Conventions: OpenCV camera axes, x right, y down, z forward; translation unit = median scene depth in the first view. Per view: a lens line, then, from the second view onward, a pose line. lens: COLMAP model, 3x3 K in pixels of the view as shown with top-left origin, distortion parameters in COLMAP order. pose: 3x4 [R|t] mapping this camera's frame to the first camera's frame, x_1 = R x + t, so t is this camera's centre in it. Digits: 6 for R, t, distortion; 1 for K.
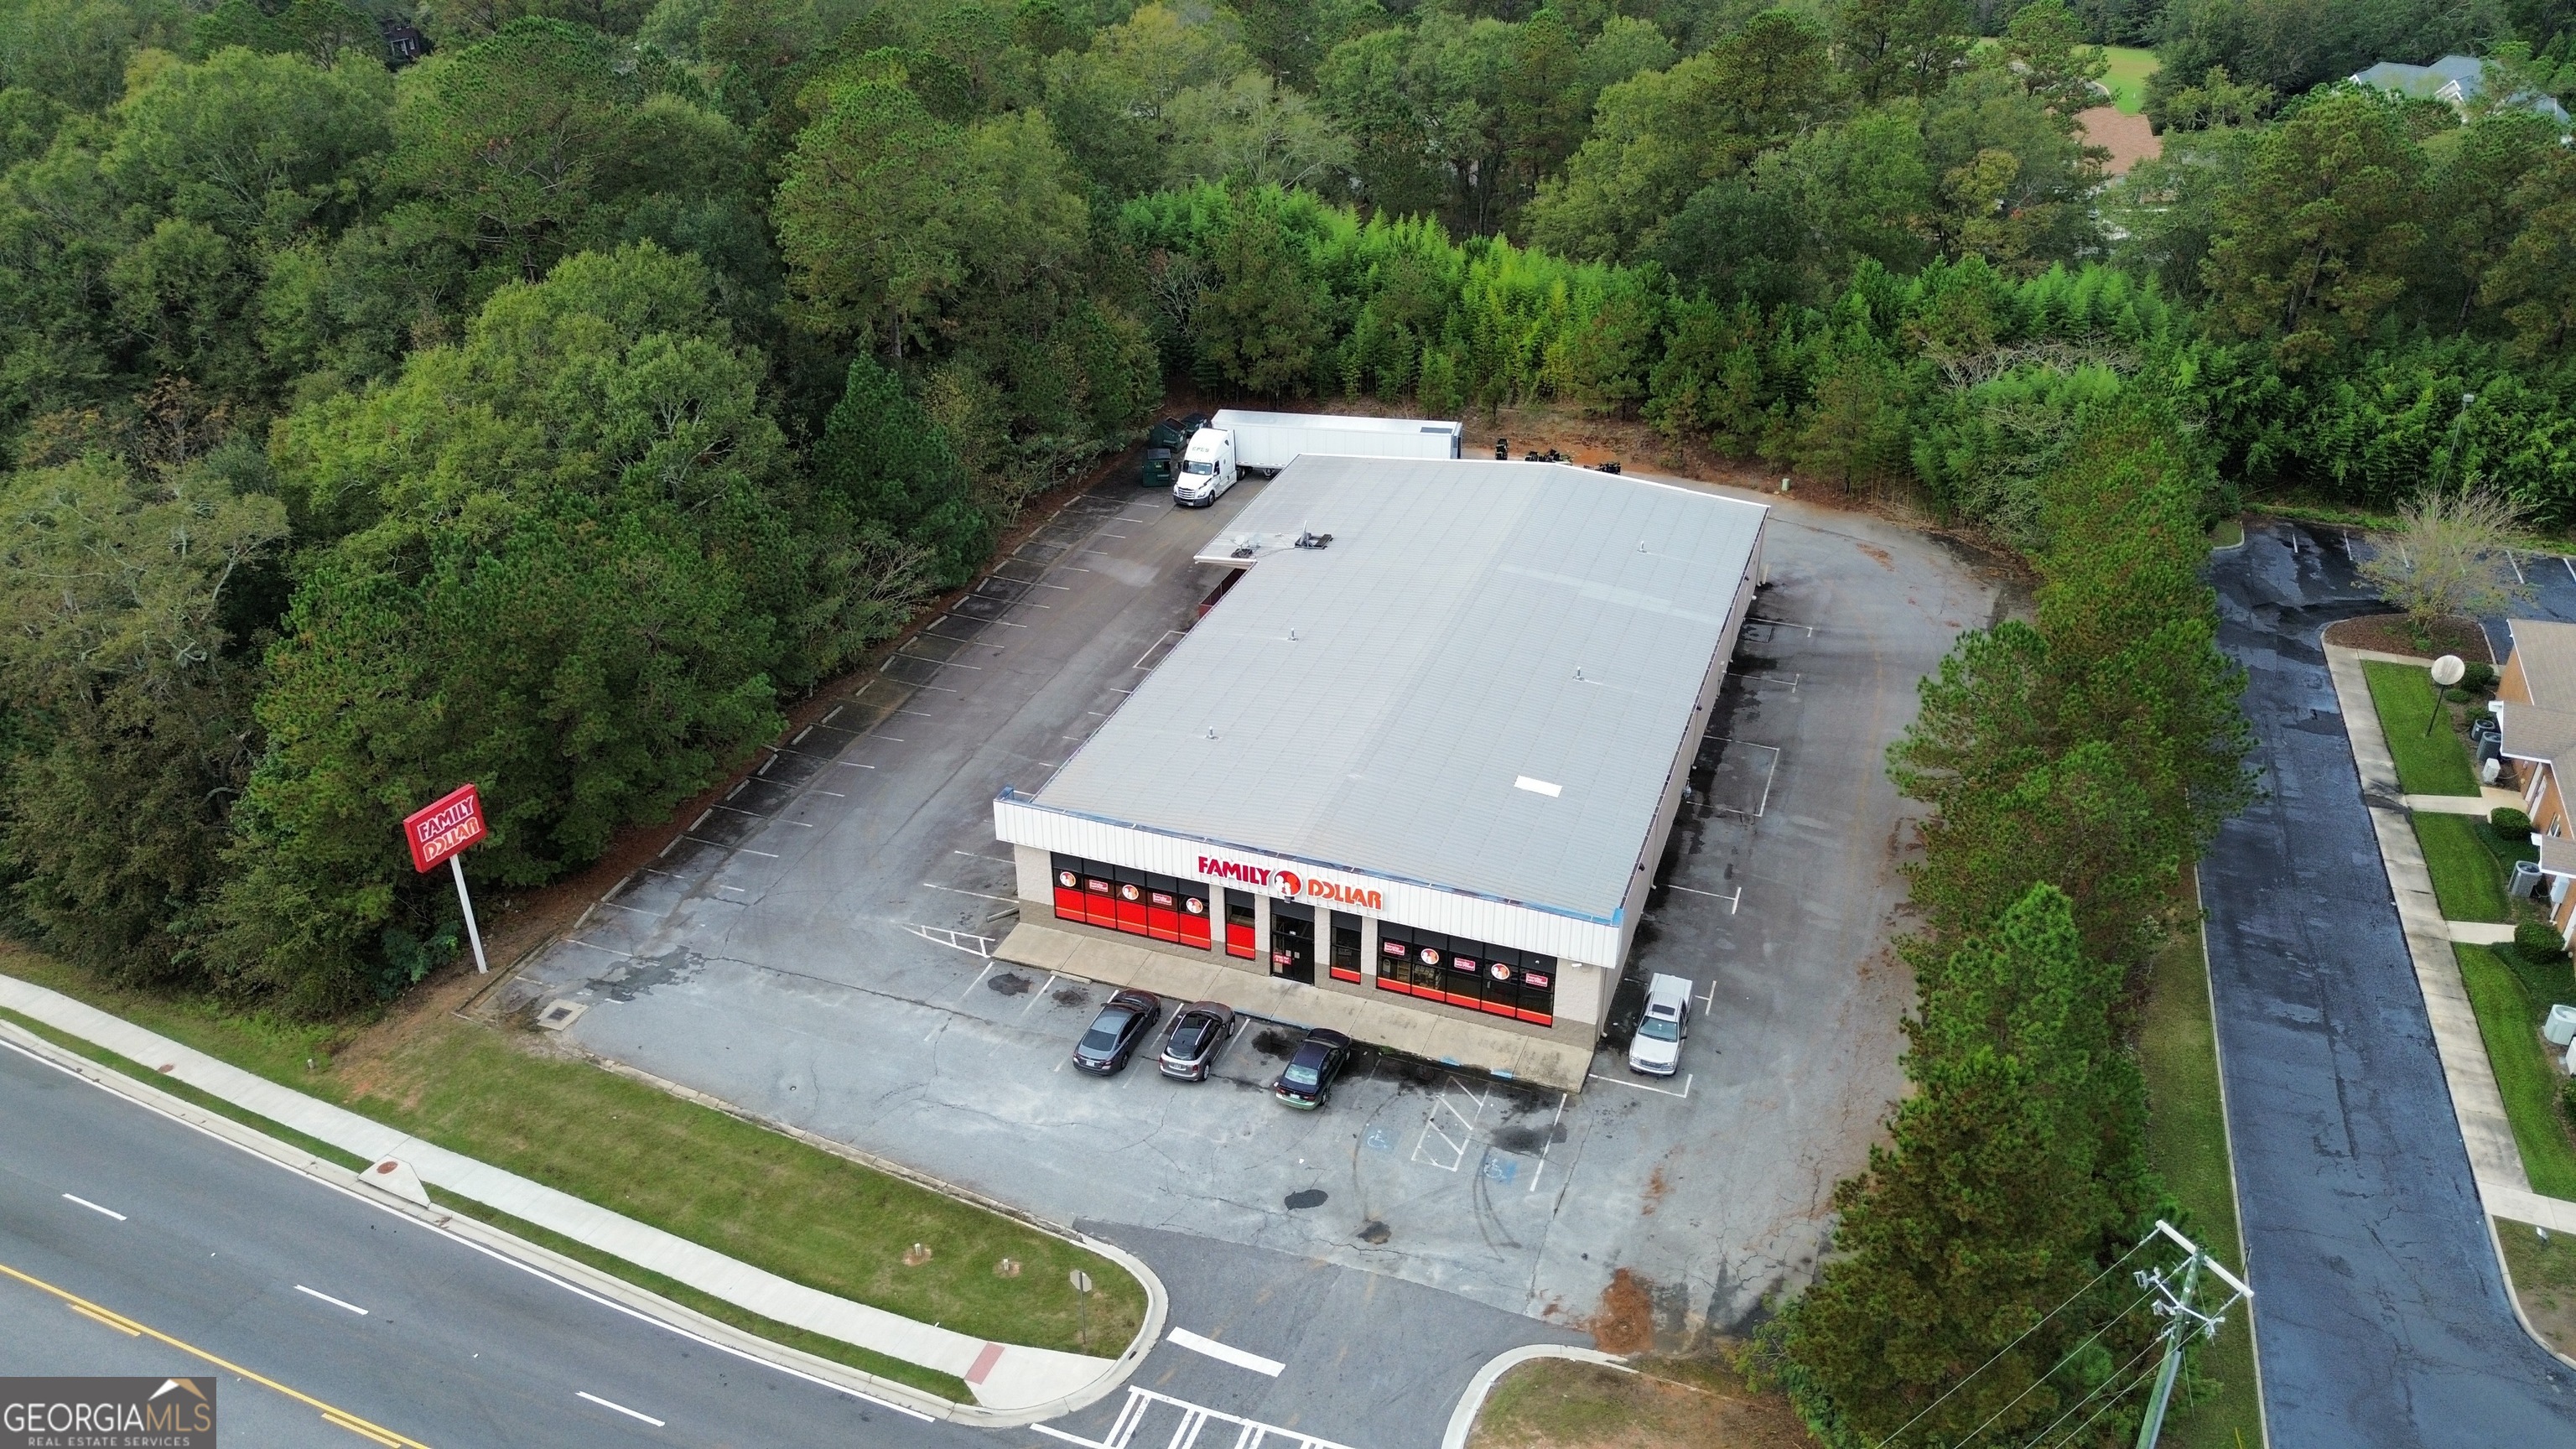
lens RADIAL K [[1824.4, 0, 1281.9], [0, 1824.4, 714.1], [0, 0, 1]] dist [0.063807, -0.057071]
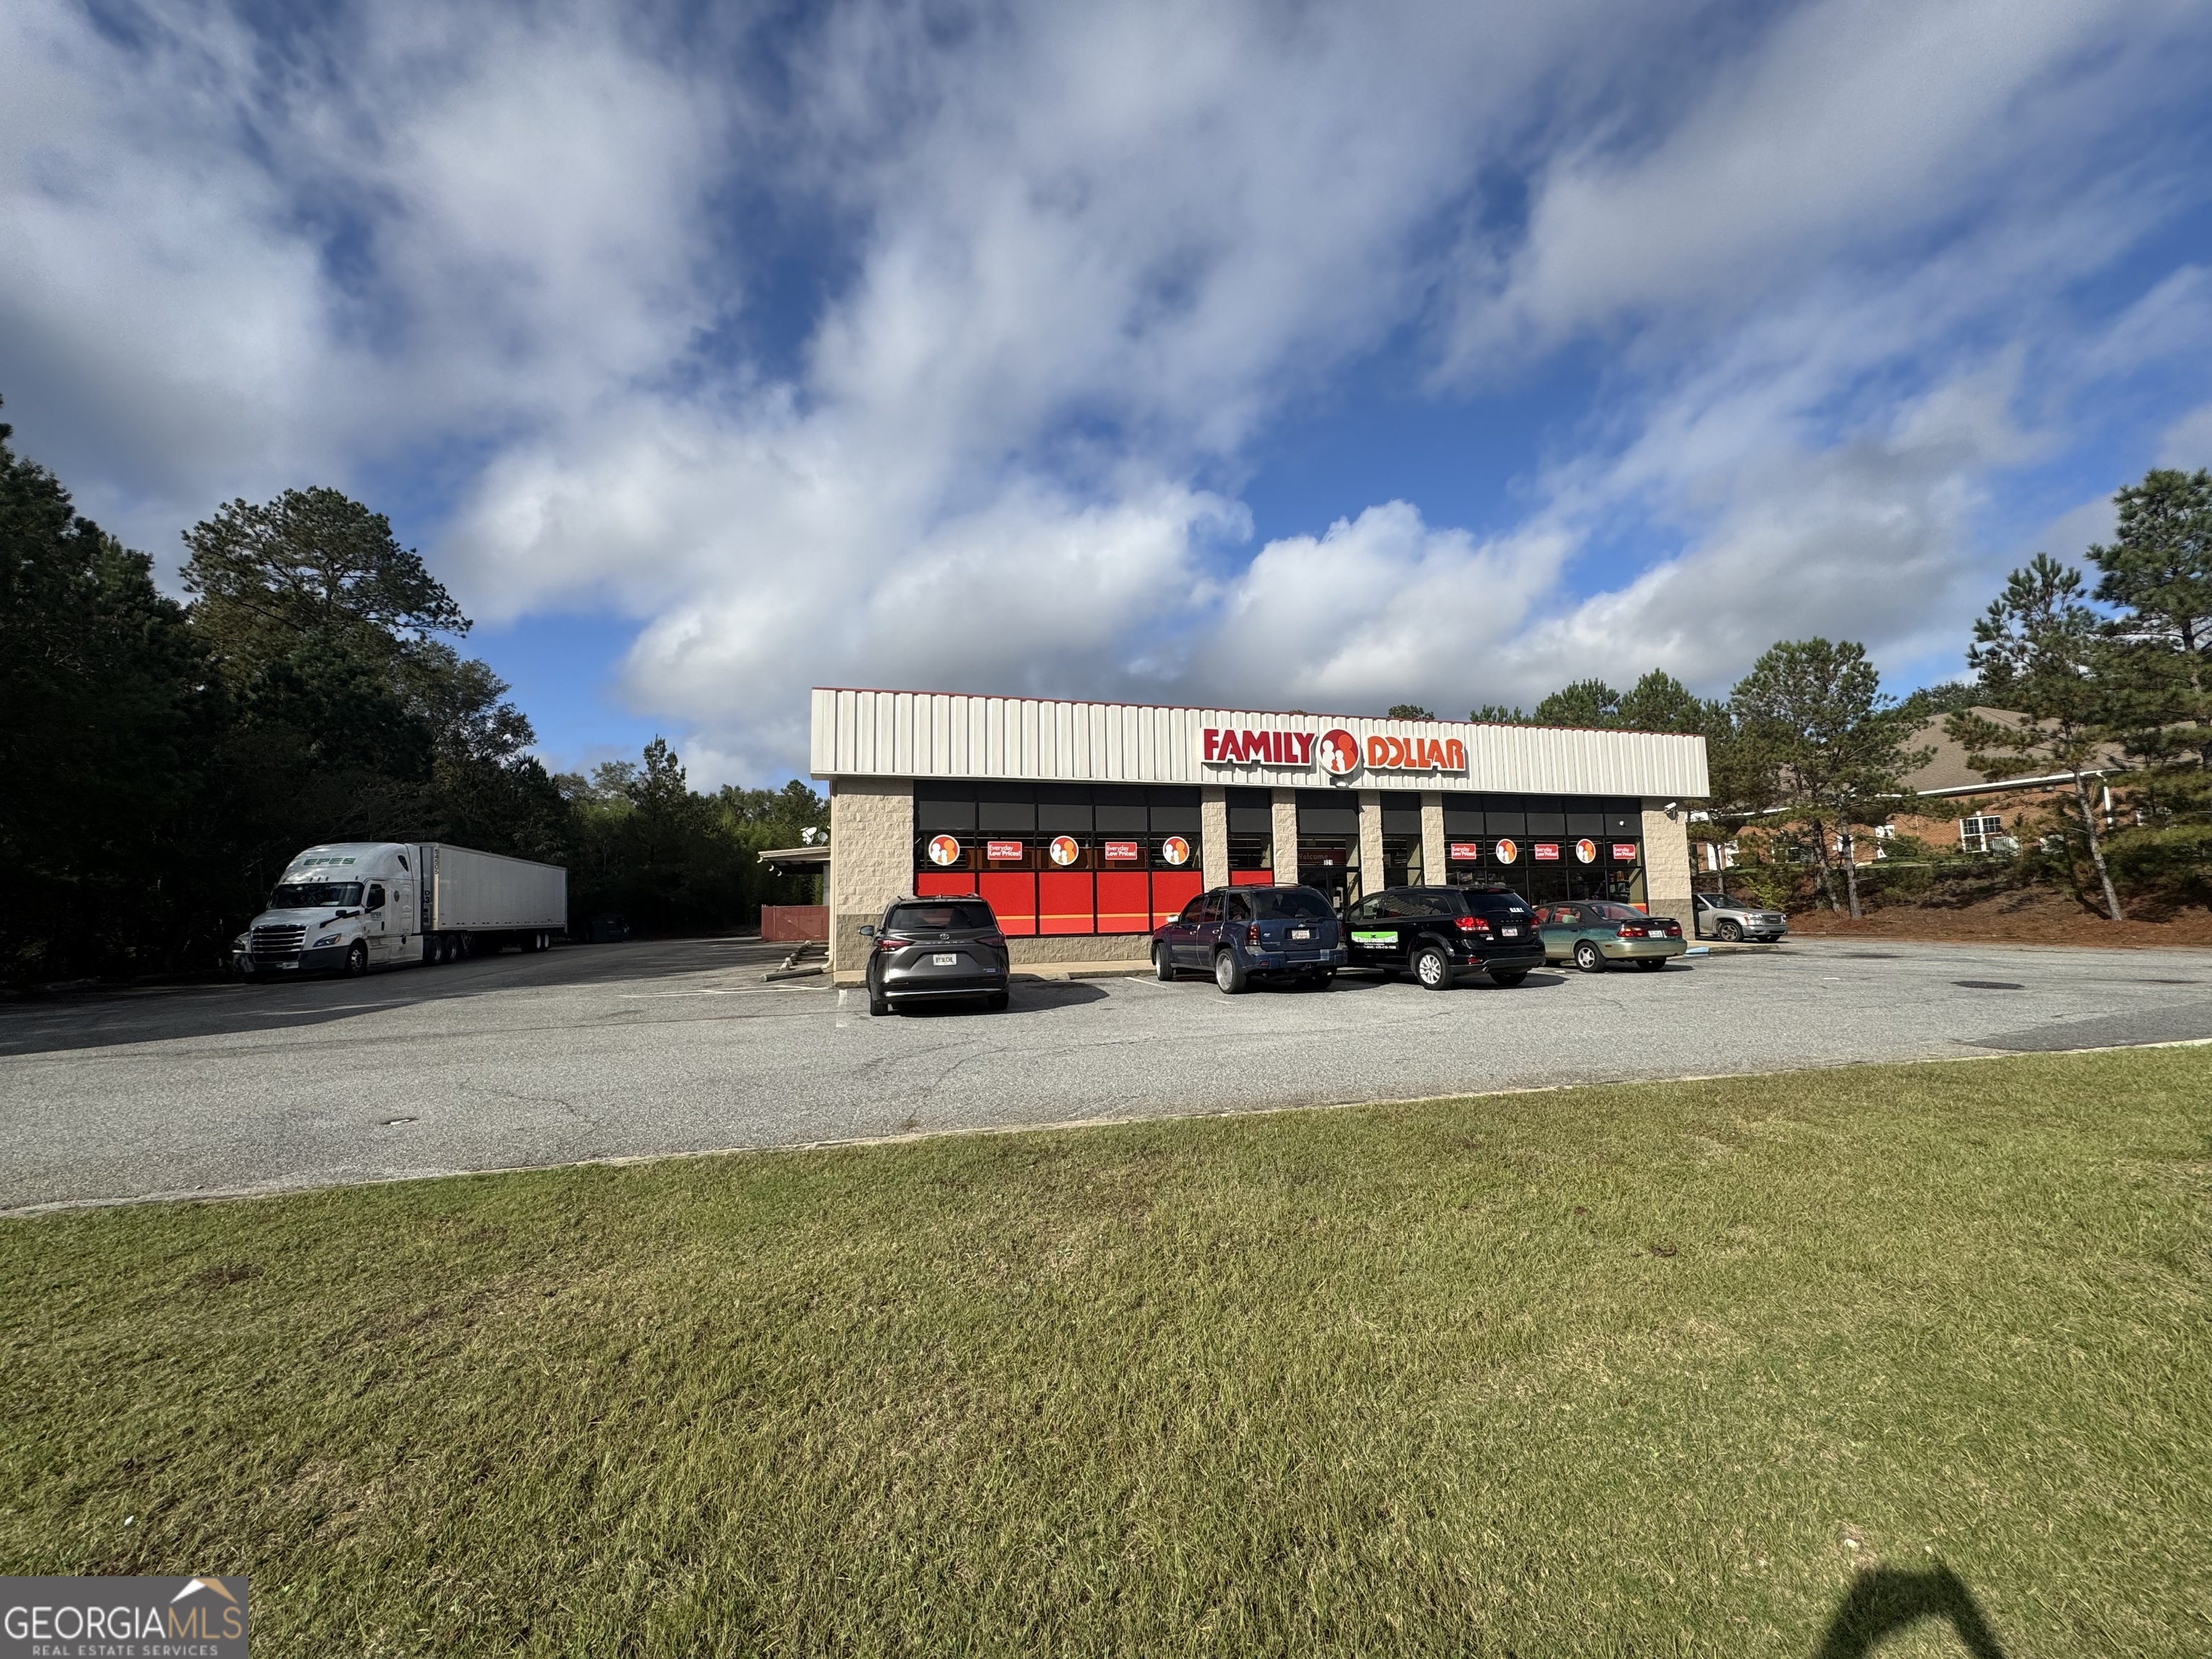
lens RADIAL K [[884.3, 0, 1106.0], [0, 884.3, 829.5], [0, 0, 1]] dist [-0.002189, 0.000210]
pose [[0.791675, 0.049129, 0.608963, -0.275316], [0.306529, 0.830280, -0.465483, 0.256085], [-0.528479, 0.555177, 0.642253, 0.912442]]
